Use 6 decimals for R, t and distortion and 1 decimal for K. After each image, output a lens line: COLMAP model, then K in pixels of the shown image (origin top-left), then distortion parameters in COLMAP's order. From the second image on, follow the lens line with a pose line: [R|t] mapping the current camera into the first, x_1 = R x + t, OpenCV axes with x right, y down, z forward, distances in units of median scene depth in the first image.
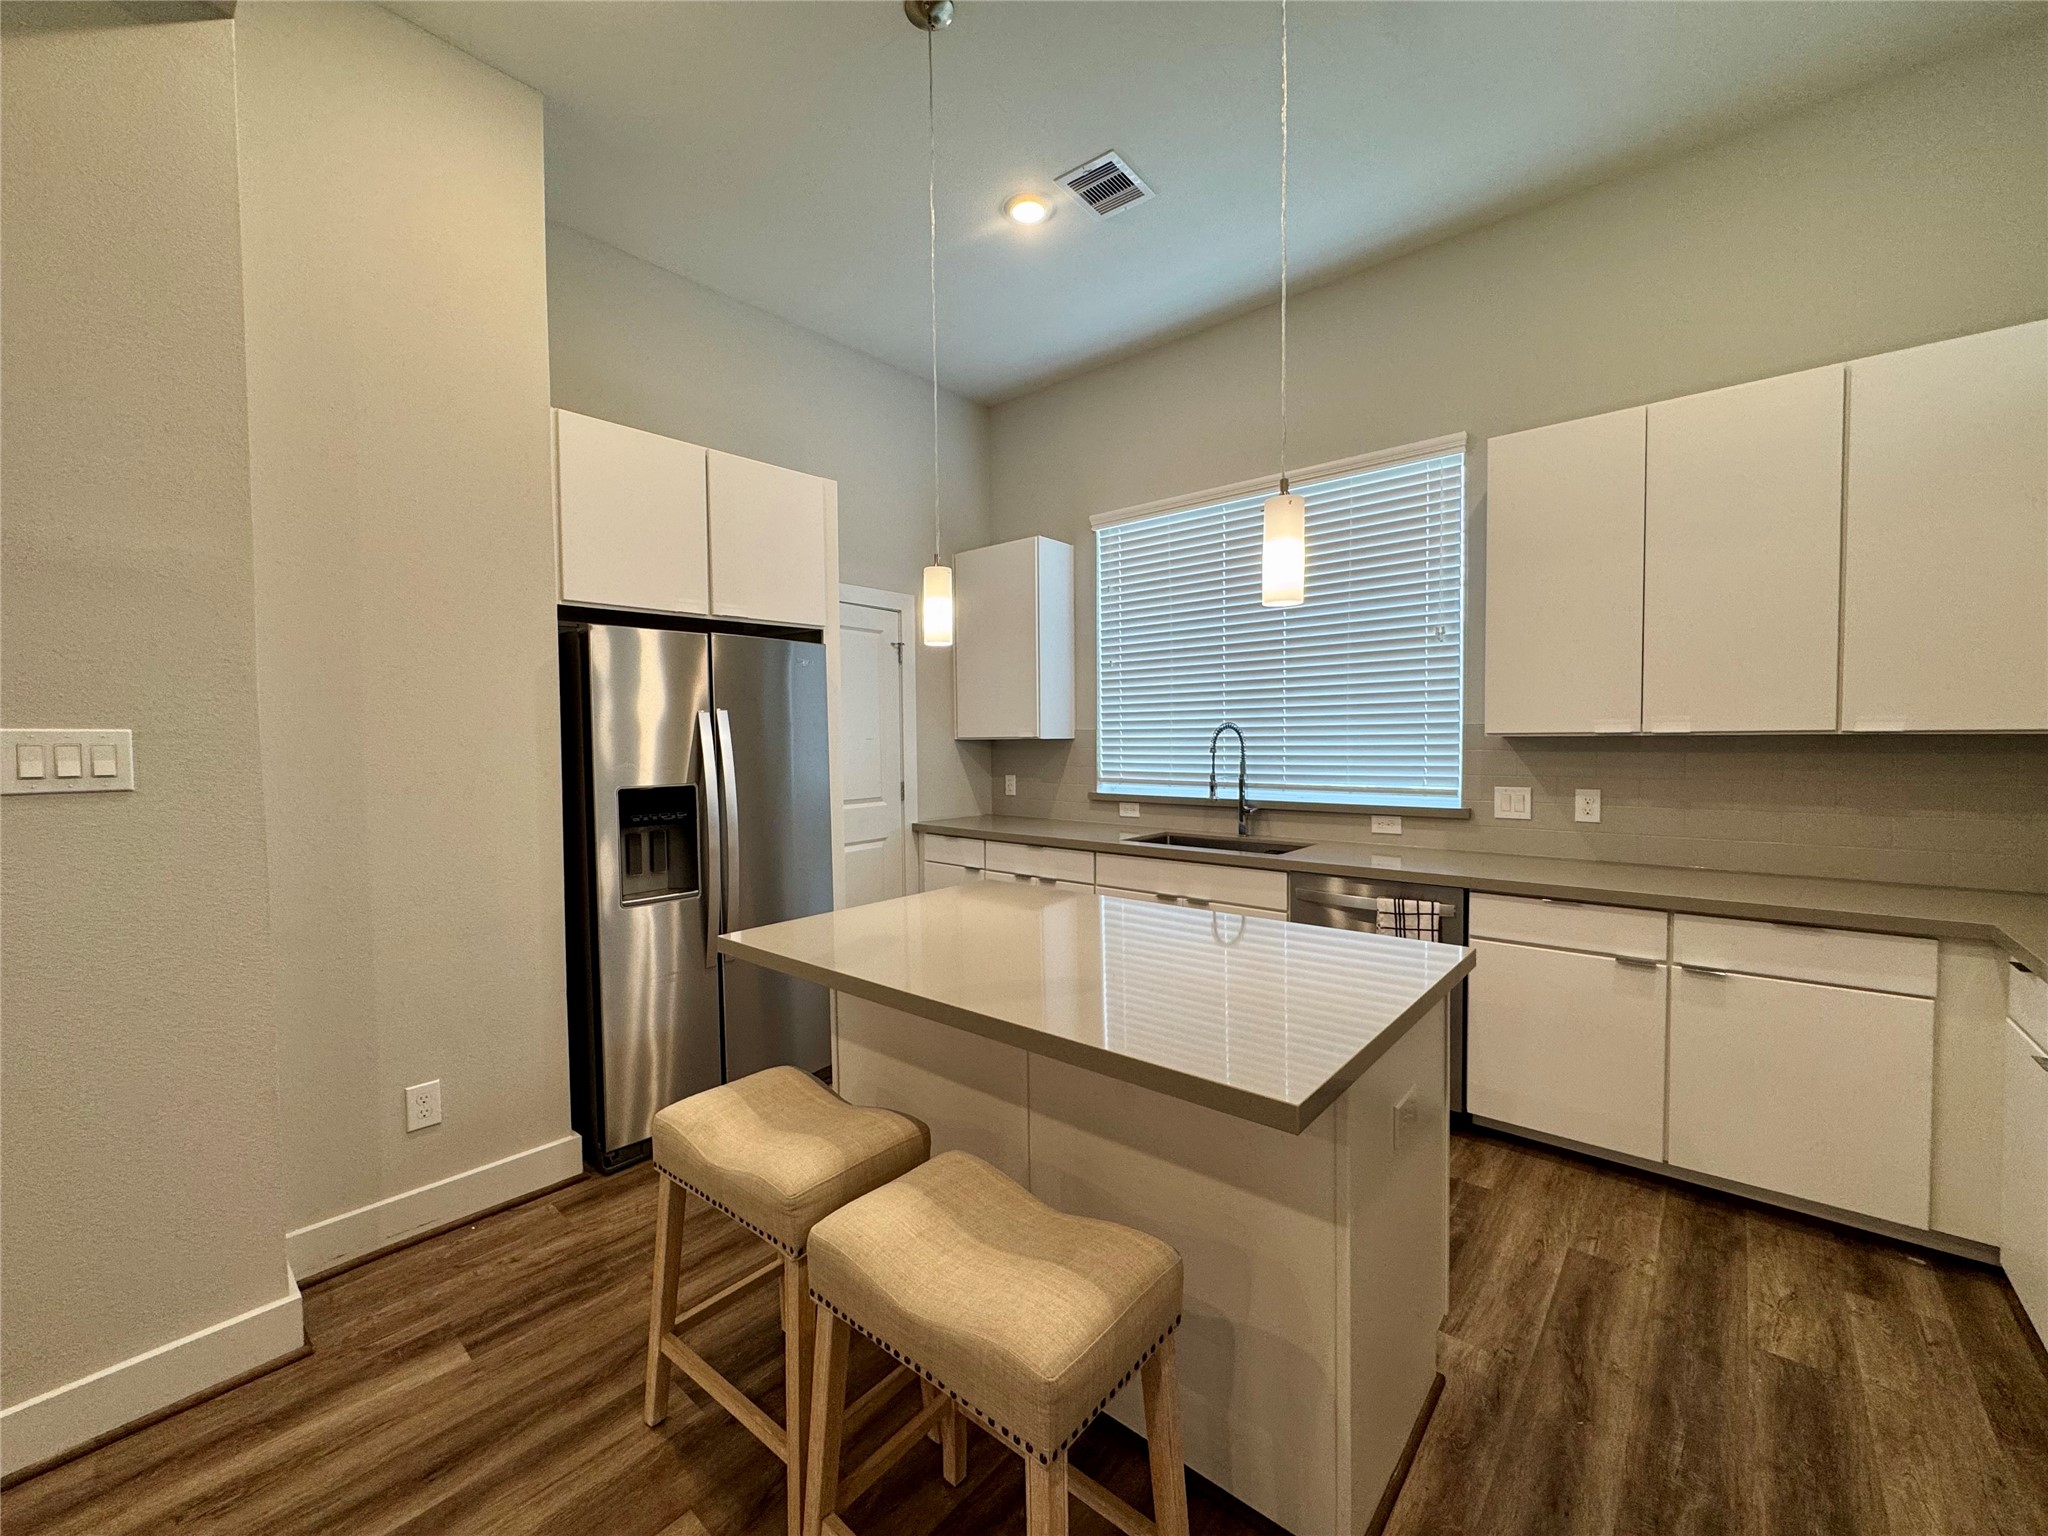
lens RADIAL K [[812.4, 0, 1027.6], [0, 812.4, 805.3], [0, 0, 1]] dist [-0.025138, 0.000007]
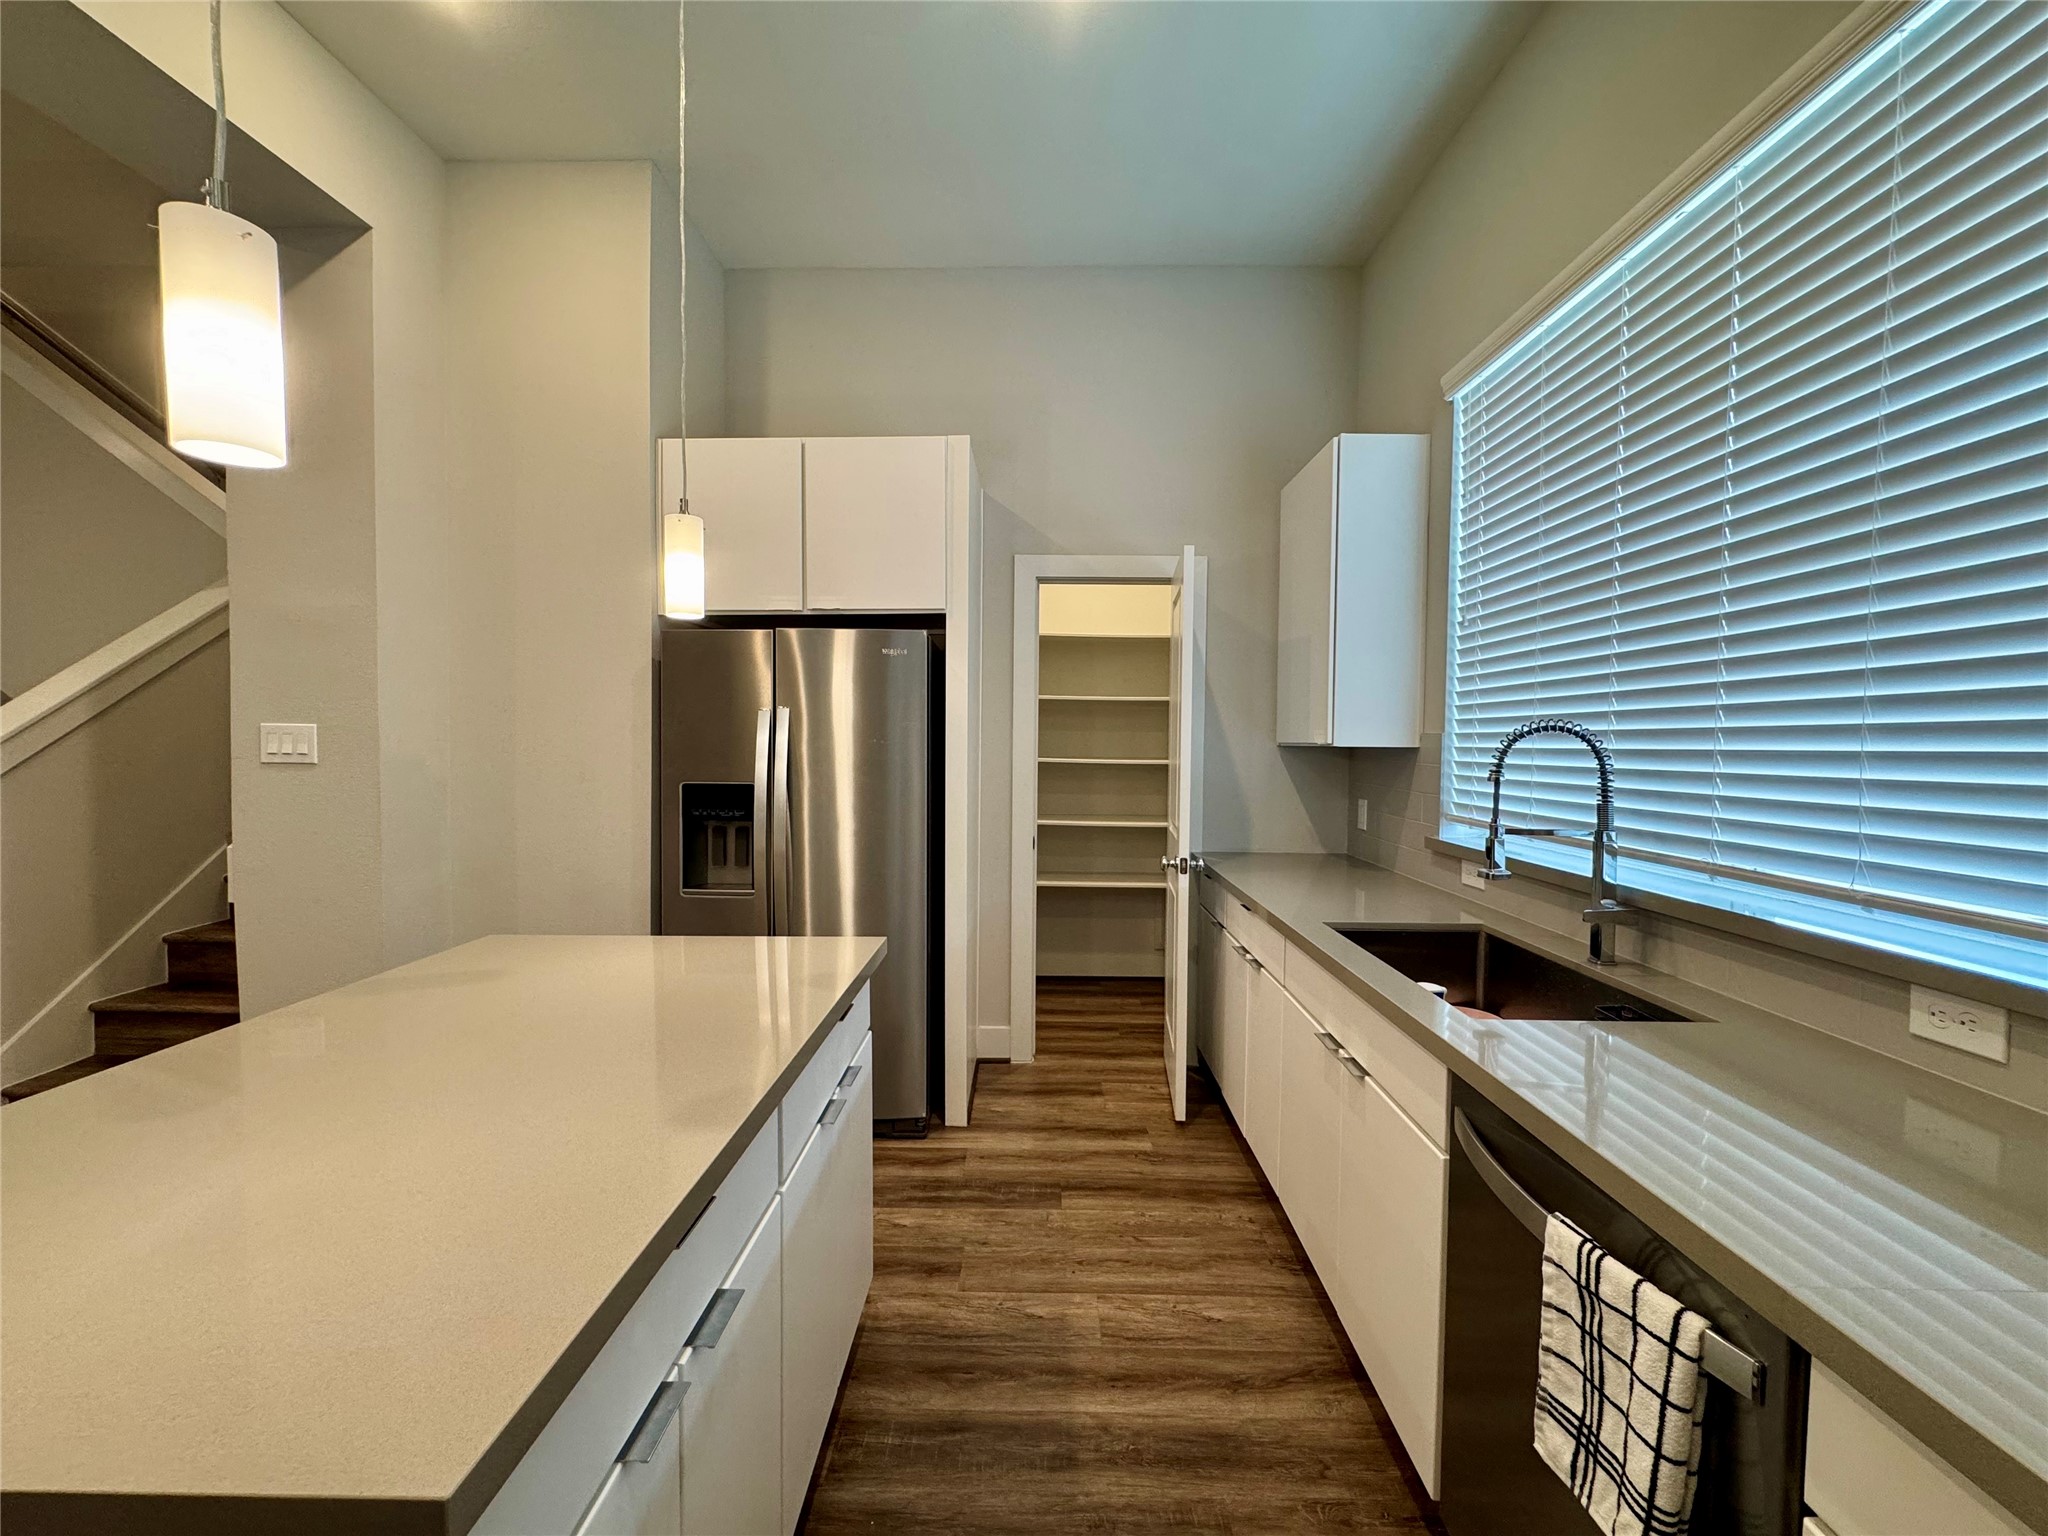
lens RADIAL K [[835.2, 0, 1025.5], [0, 835.2, 775.0], [0, 0, 1]] dist [0.012452, -0.000191]
pose [[0.634137, 0.046346, -0.771830, 0.466068], [-0.077118, 0.997016, -0.003493, -0.046048], [0.769365, 0.061737, 0.635819, 0.481516]]
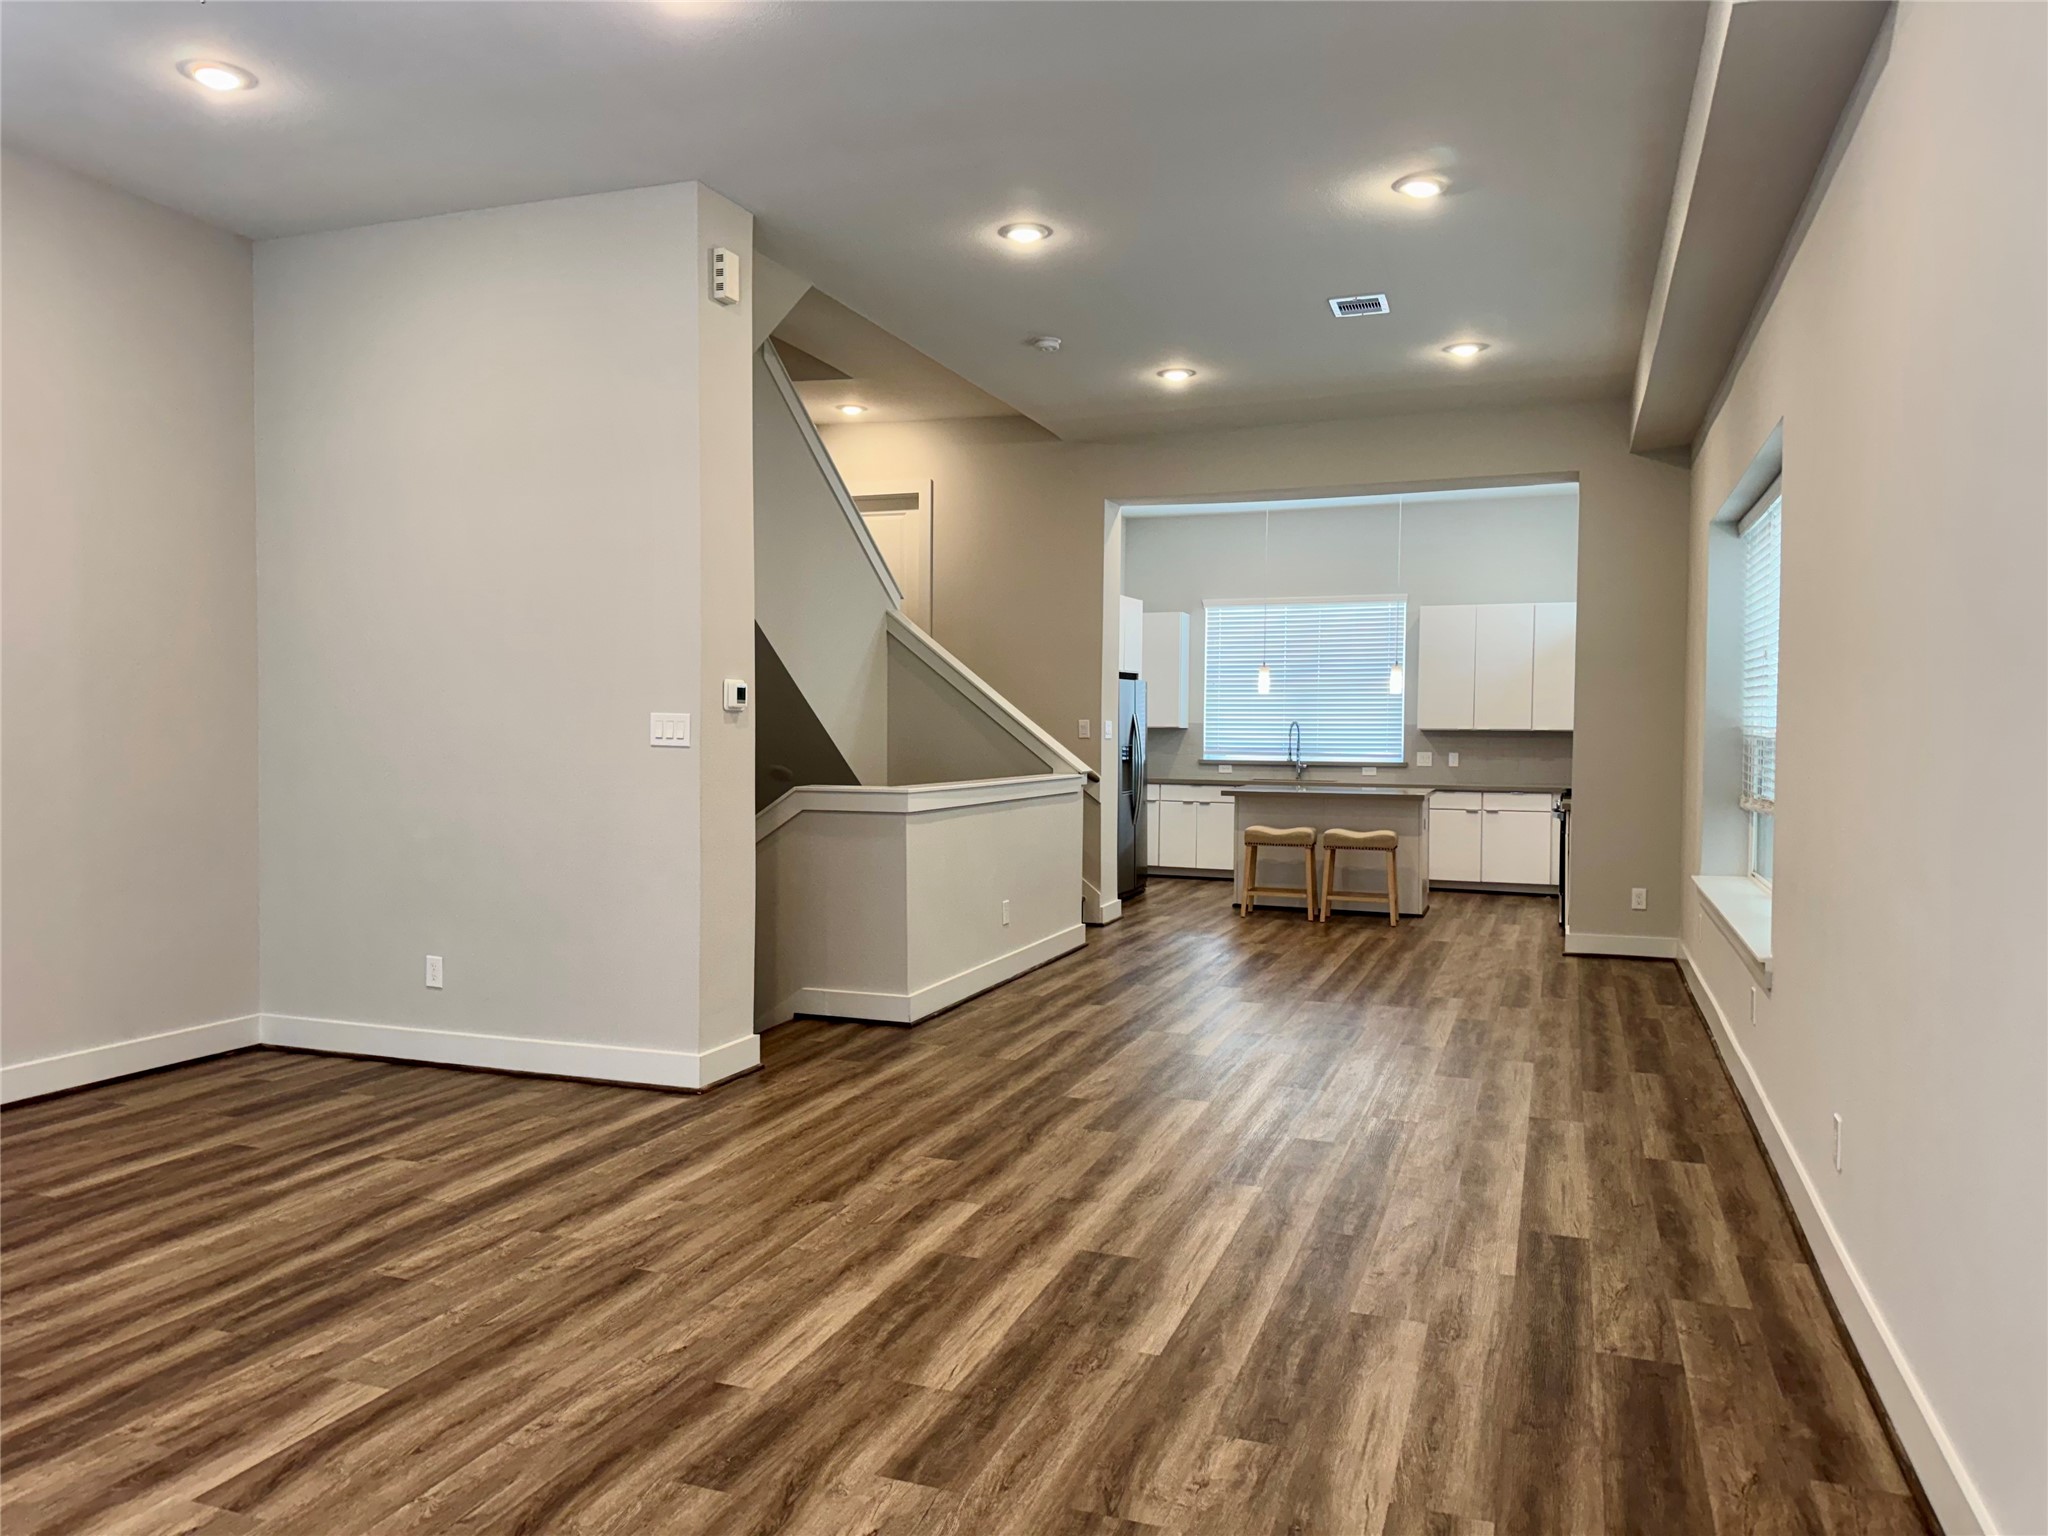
lens RADIAL K [[1464.0, 0, 1024.0], [0, 1464.0, 768.0], [0, 0, 1]] dist [0.002518, -0.038385]
pose [[0.938415, 0.009959, 0.345366, -1.696378], [0.009206, 0.998509, -0.053806, 0.210478], [-0.345387, 0.053672, 0.936924, -2.230743]]
